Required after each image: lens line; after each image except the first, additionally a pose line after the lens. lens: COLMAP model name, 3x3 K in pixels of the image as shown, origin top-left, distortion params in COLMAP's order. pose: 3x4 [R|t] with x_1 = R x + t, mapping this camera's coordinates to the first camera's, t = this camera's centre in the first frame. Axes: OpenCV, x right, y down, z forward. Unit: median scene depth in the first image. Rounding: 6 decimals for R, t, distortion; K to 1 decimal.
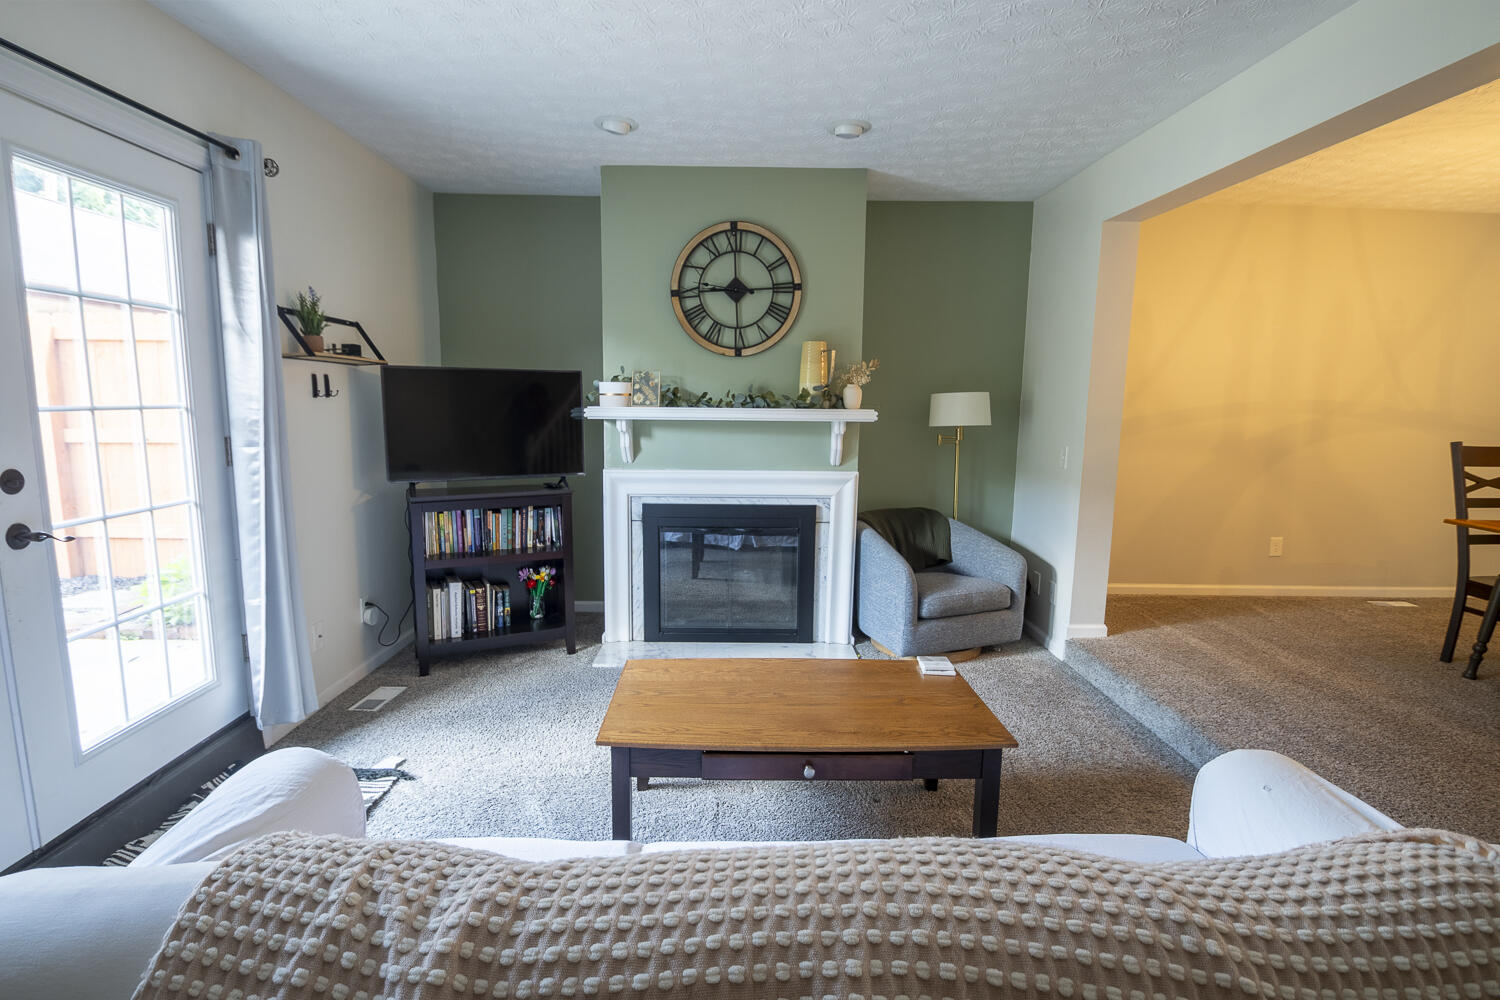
lens RADIAL K [[728.2, 0, 729.7], [0, 728.2, 502.7], [0, 0, 1]] dist [0.002432, -0.013353]
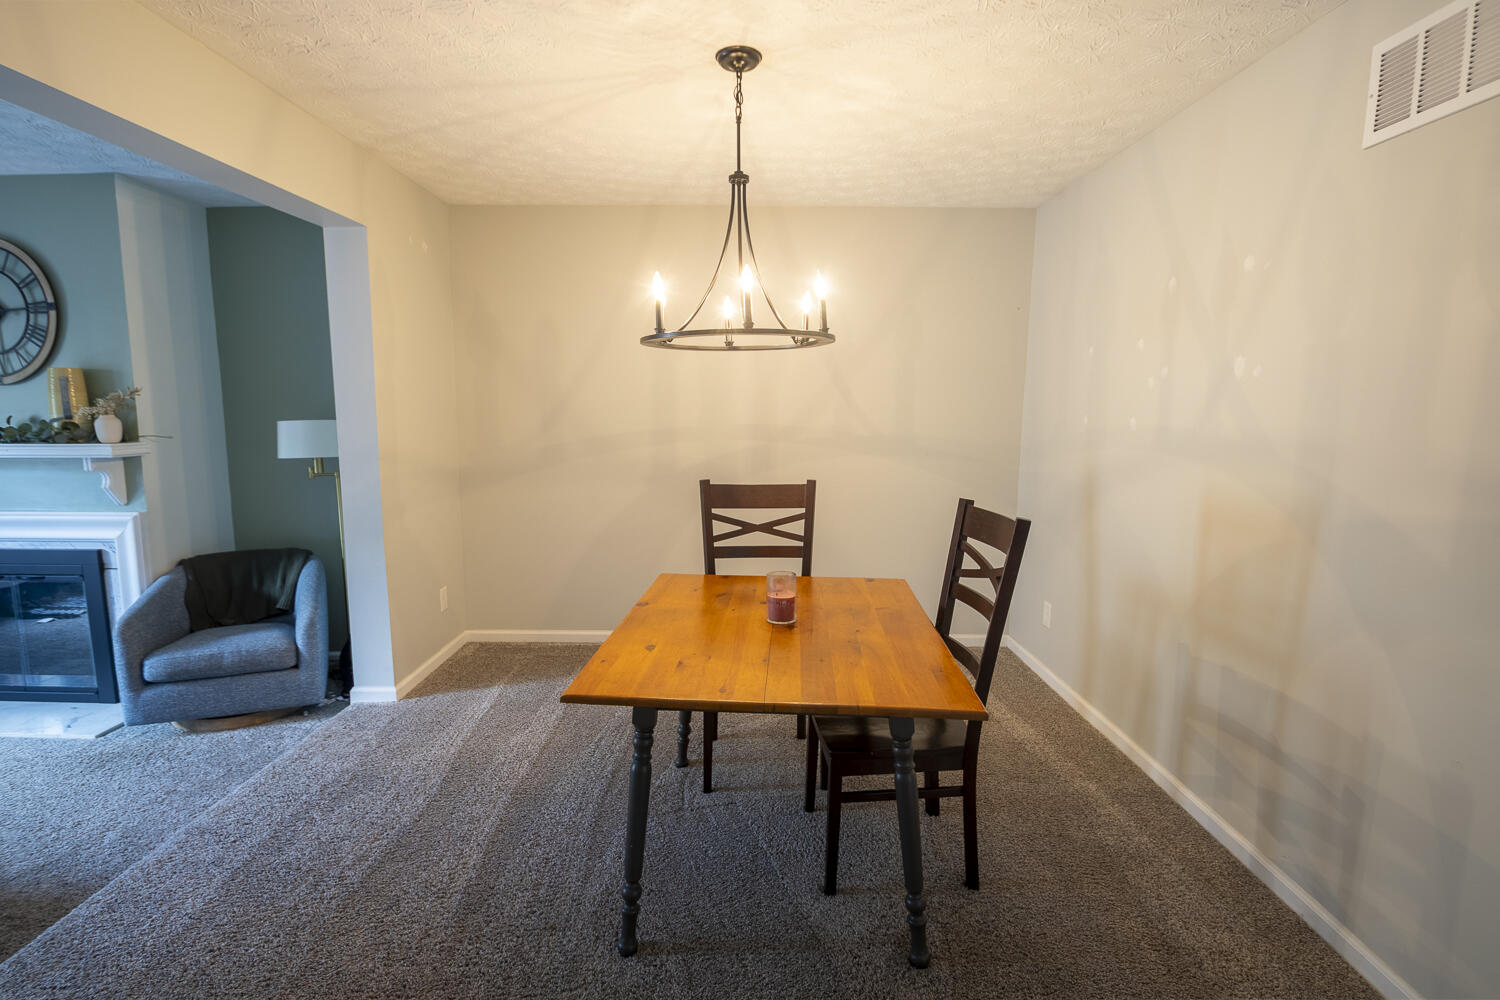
lens RADIAL K [[728.2, 0, 729.7], [0, 728.2, 502.7], [0, 0, 1]] dist [0.002432, -0.013353]
pose [[0.999891, -0.004417, -0.014065, 0.939076], [0.004262, 0.999930, -0.011026, -0.042792], [0.014113, 0.010965, 0.999840, 0.131856]]
